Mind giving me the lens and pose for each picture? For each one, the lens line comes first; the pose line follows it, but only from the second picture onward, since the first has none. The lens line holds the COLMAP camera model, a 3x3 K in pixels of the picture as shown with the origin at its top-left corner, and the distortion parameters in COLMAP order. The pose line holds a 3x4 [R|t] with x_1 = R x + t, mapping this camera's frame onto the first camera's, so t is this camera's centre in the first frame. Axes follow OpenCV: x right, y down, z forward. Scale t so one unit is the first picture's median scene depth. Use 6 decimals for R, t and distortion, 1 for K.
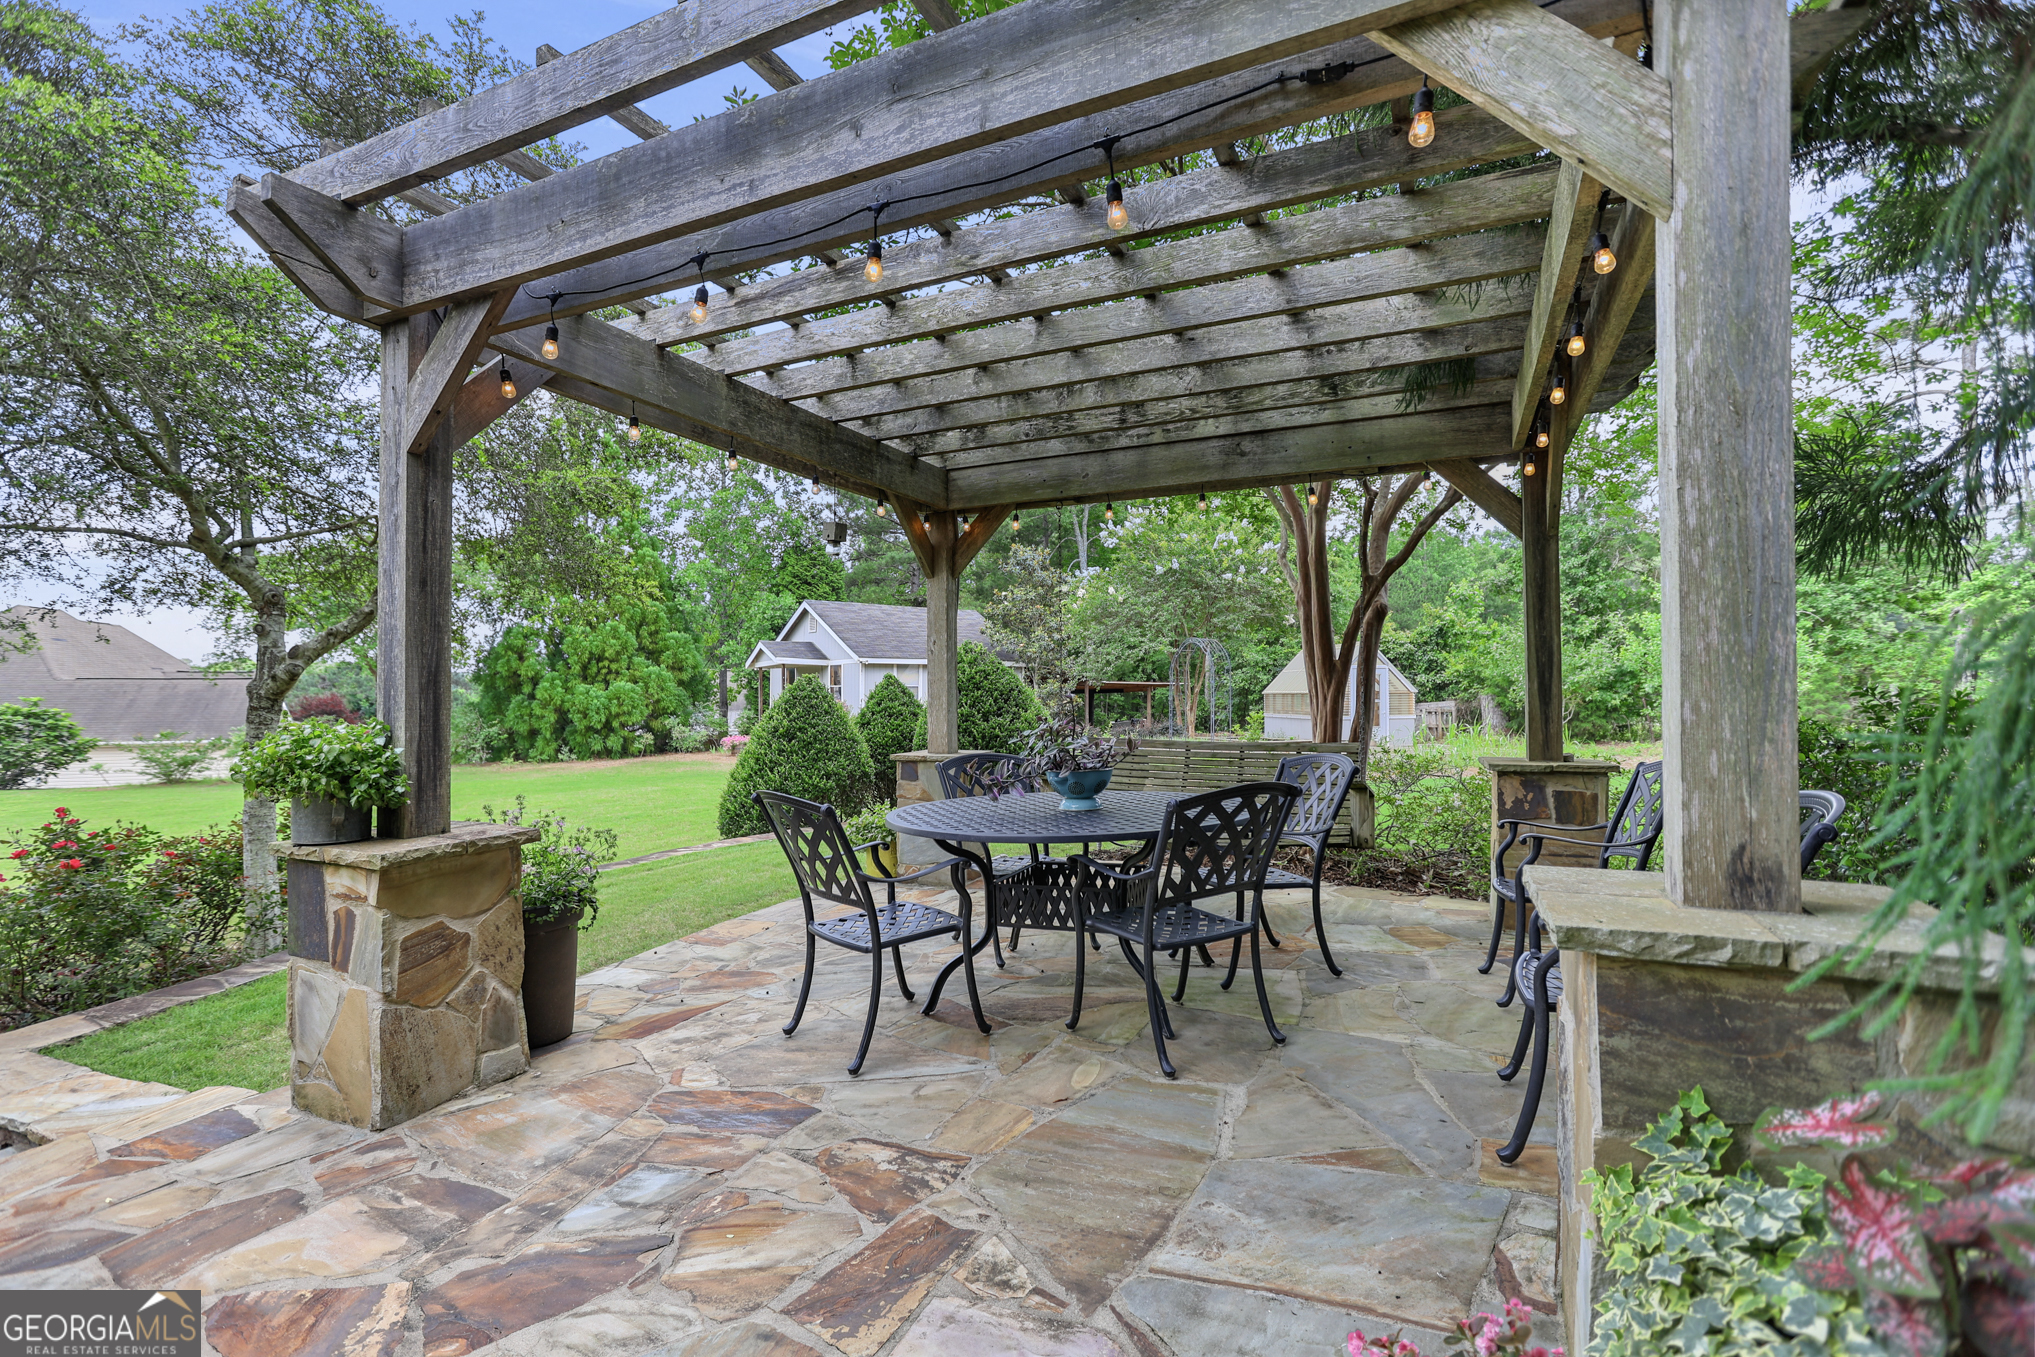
lens RADIAL K [[935.9, 0, 1018.6], [0, 935.9, 683.1], [0, 0, 1]] dist [-0.006759, 0.005601]
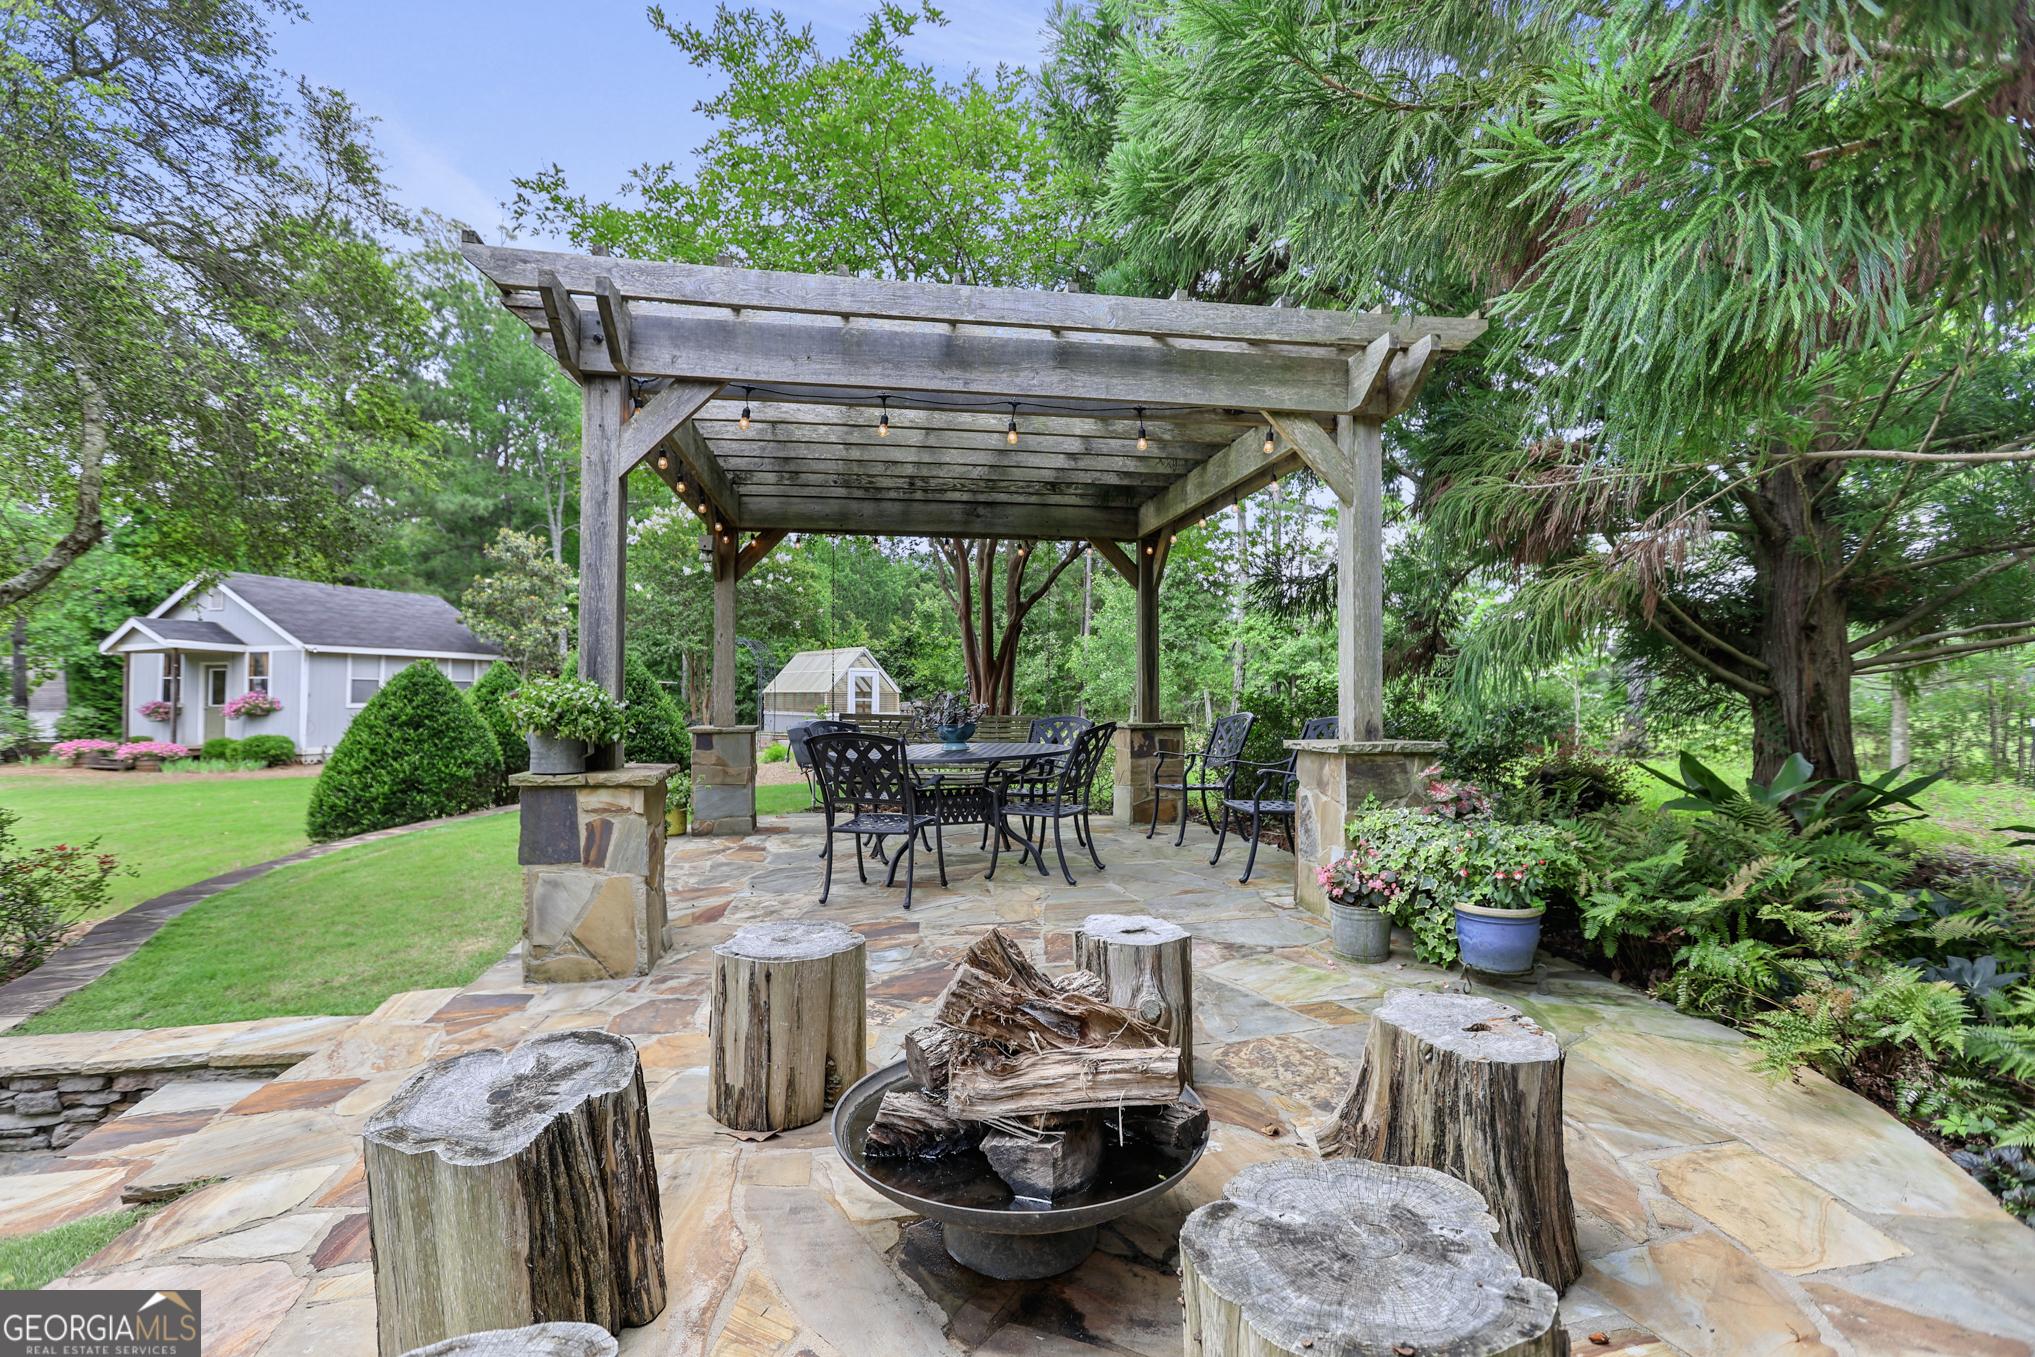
lens RADIAL K [[935.9, 0, 1013.5], [0, 935.9, 682.1], [0, 0, 1]] dist [-0.006759, 0.005601]
pose [[0.823055, 0.017571, 0.567690, -0.146822], [-0.014695, 0.999846, -0.009642, 0.007245], [-0.567772, -0.000406, 0.823186, -0.063914]]
